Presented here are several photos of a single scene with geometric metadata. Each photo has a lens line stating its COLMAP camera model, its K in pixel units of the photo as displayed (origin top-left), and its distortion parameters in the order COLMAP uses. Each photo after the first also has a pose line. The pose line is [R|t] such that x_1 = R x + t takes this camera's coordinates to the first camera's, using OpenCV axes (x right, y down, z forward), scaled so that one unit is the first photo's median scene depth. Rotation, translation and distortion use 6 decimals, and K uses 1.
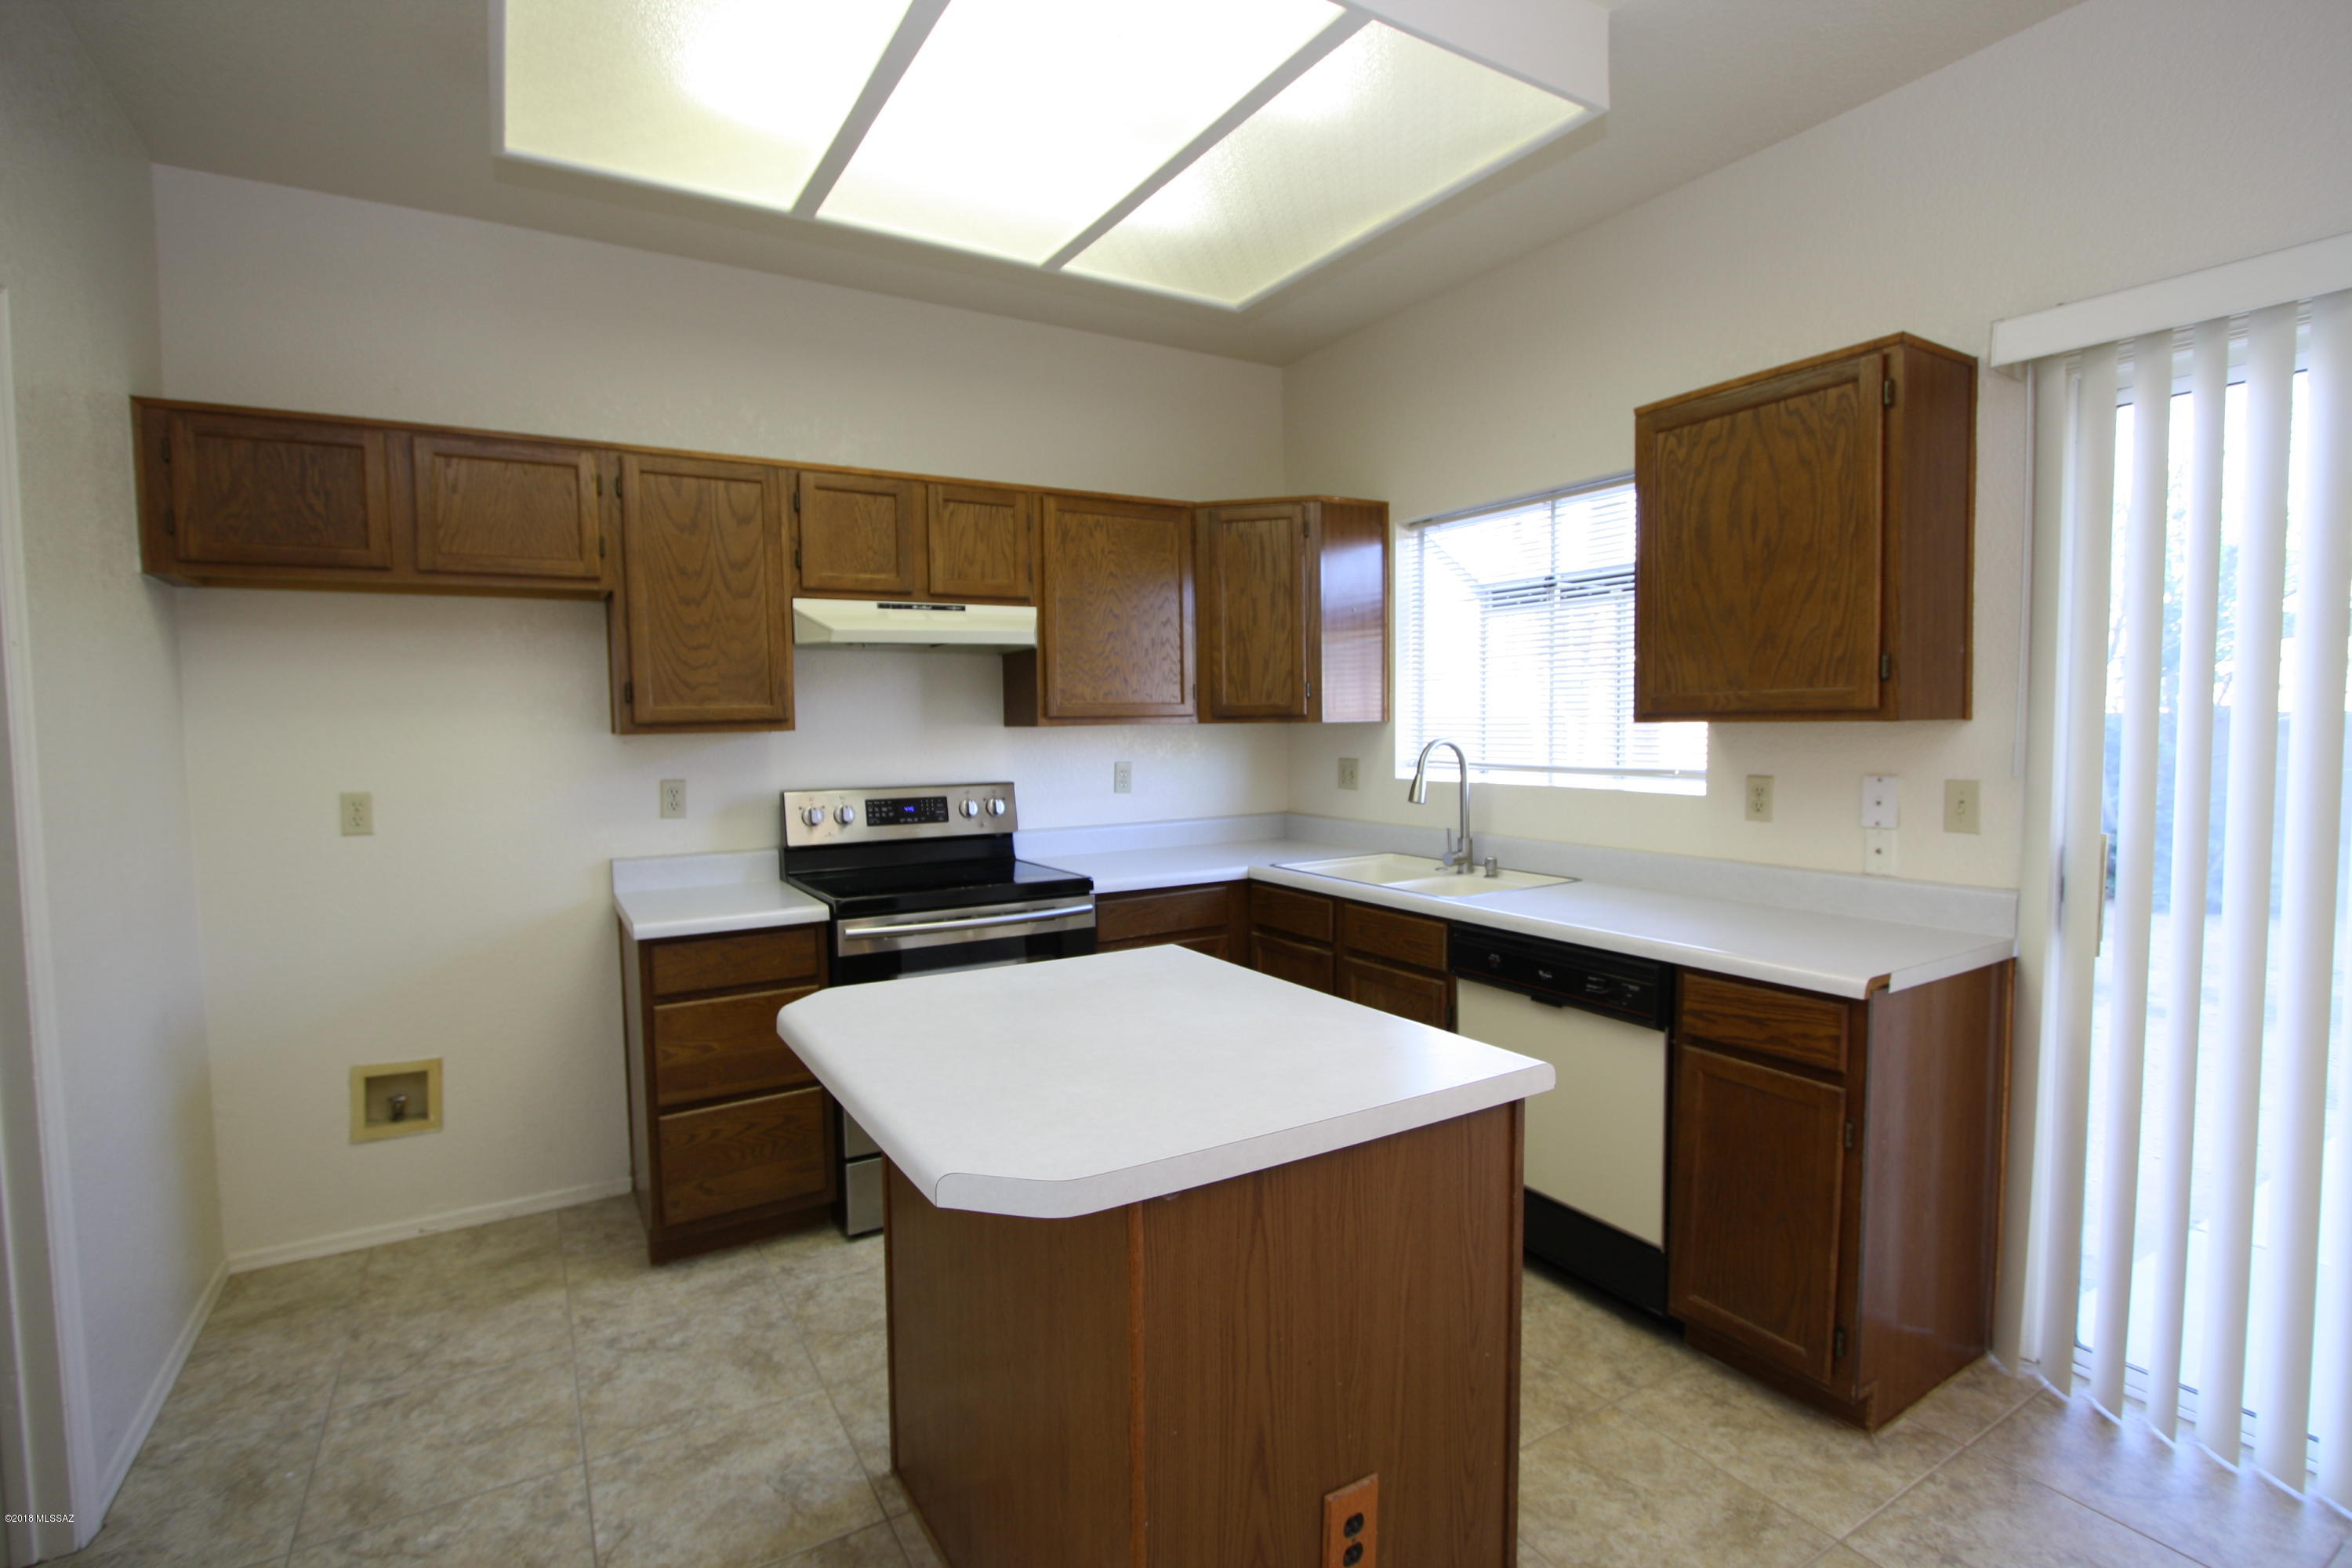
lens RADIAL K [[1094.0, 0, 1155.4], [0, 1094.0, 782.3], [0, 0, 1]] dist [-0.022686, 0.006166]
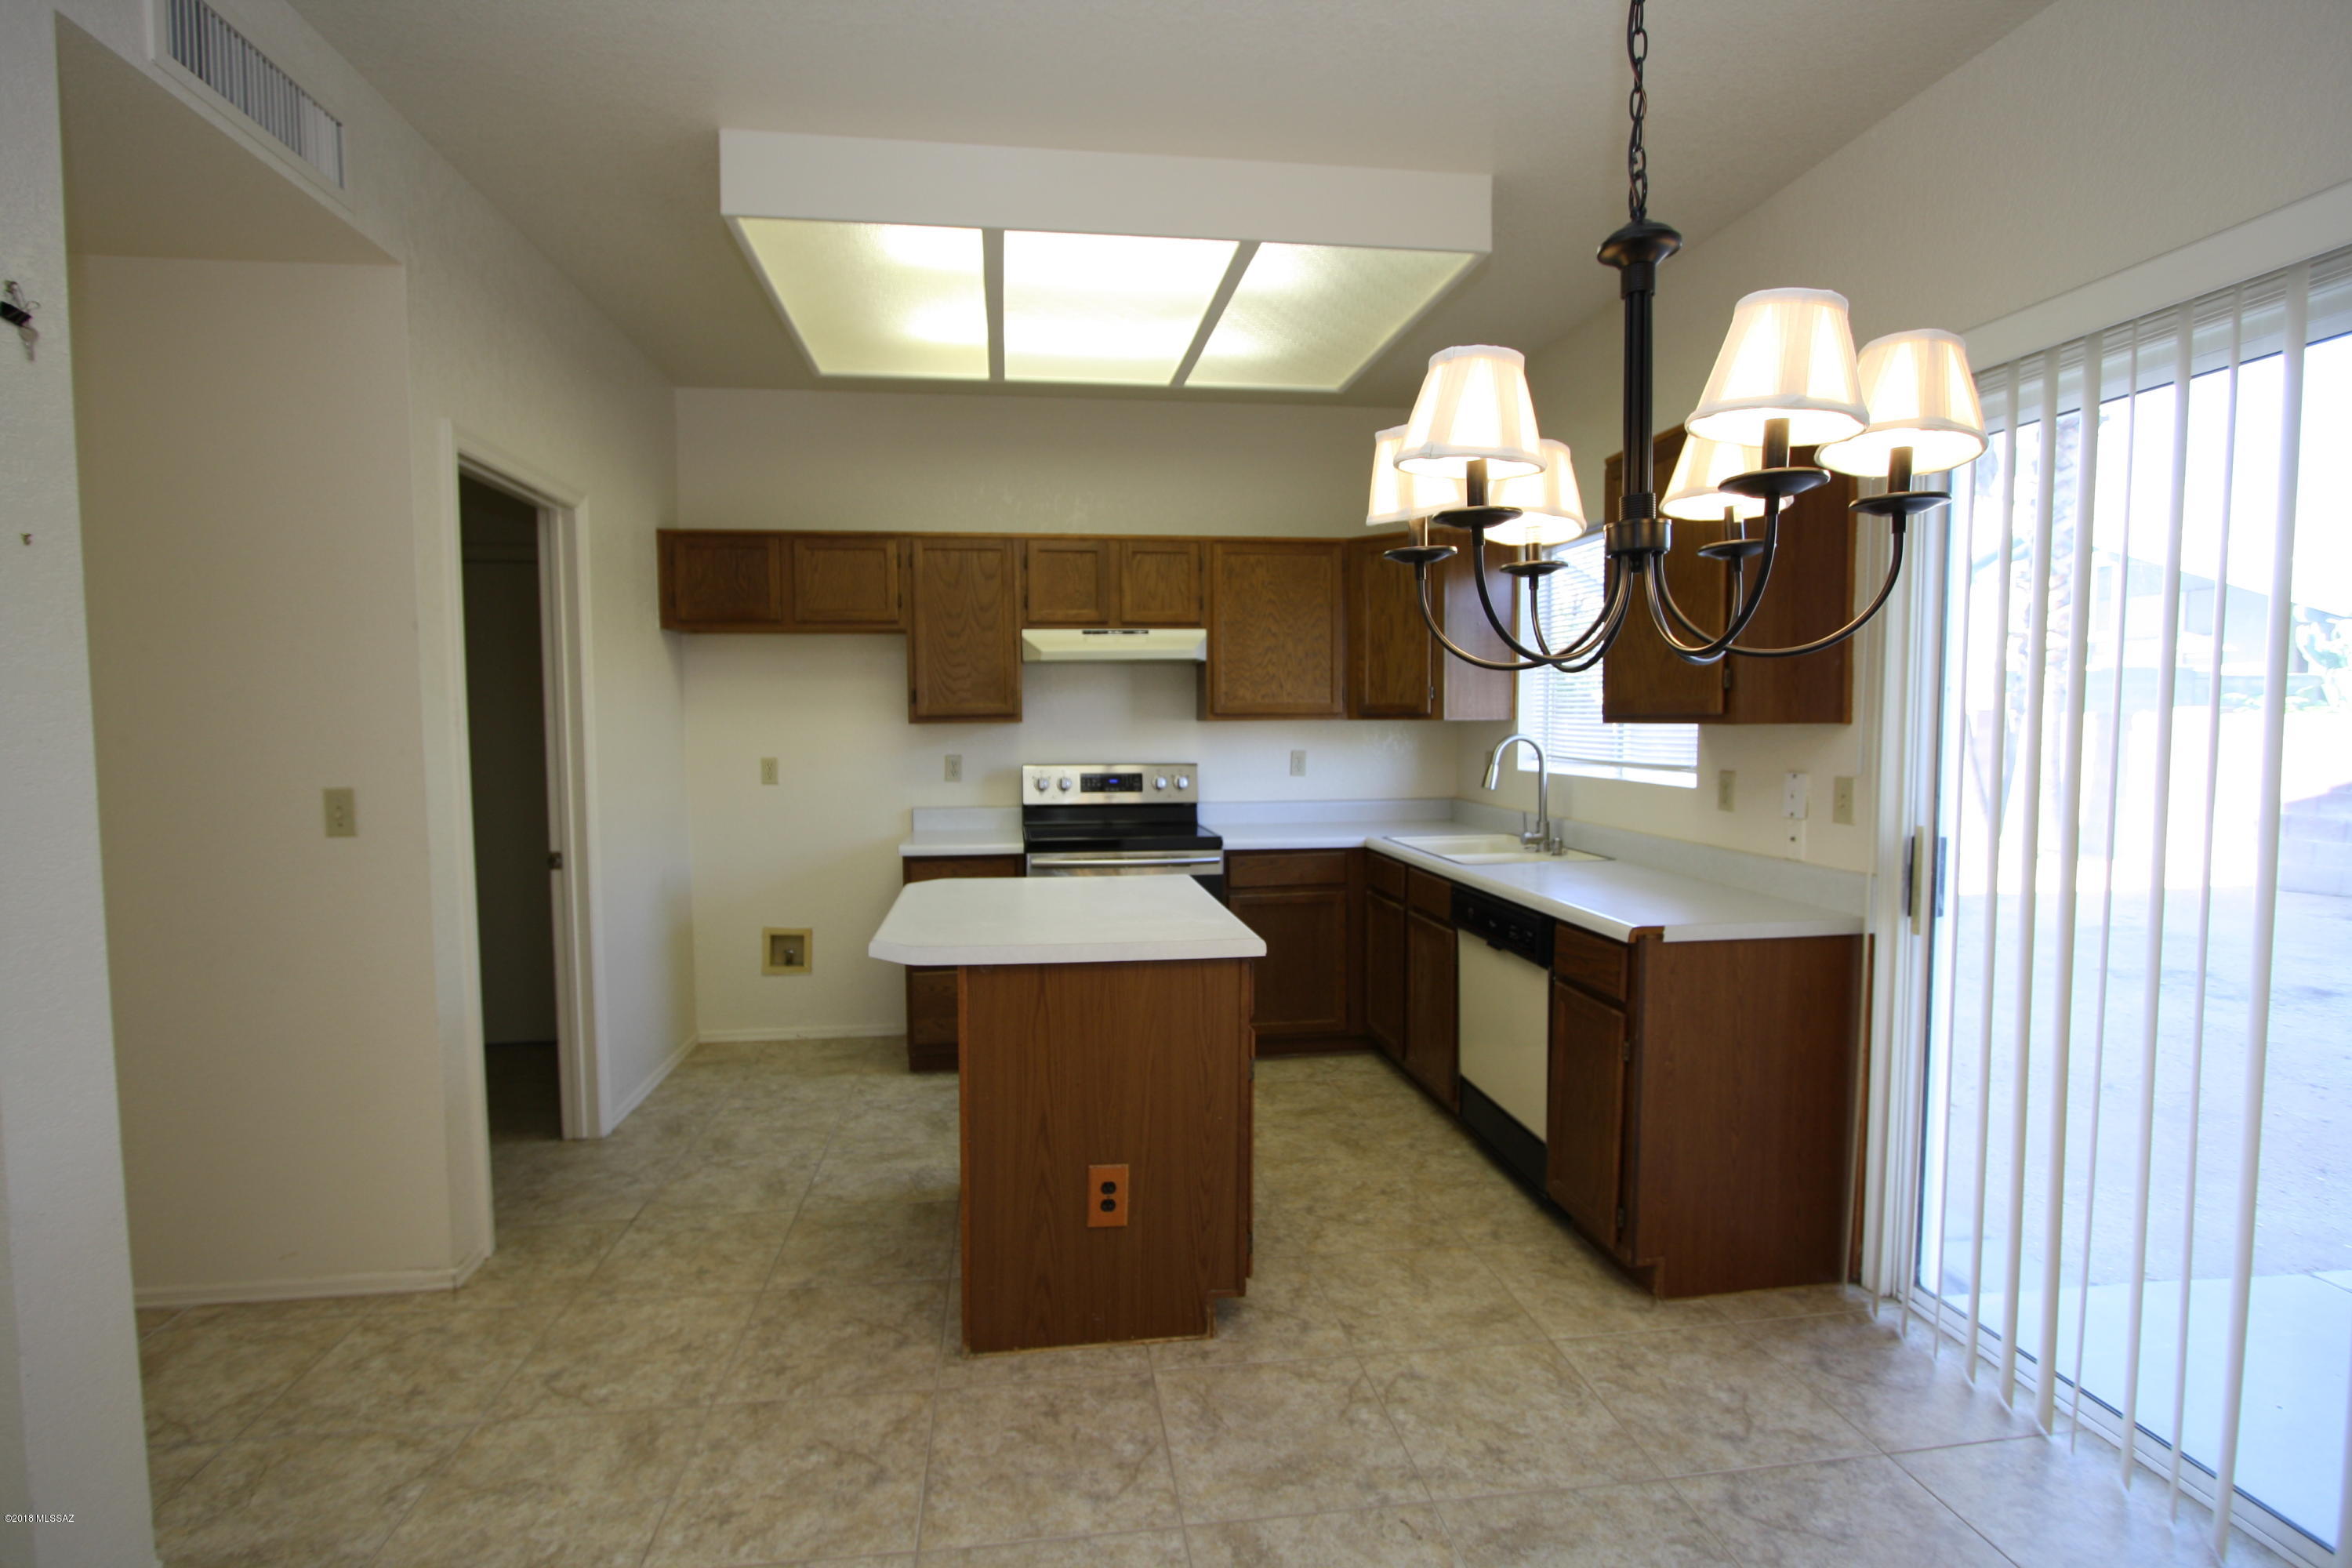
lens RADIAL K [[1094.0, 0, 1155.4], [0, 1094.0, 782.3], [0, 0, 1]] dist [-0.022686, 0.006166]
pose [[0.917752, 0.032354, -0.395835, 0.429252], [-0.029582, 0.999476, 0.013107, 0.007810], [0.396052, -0.000319, 0.918228, -0.263101]]
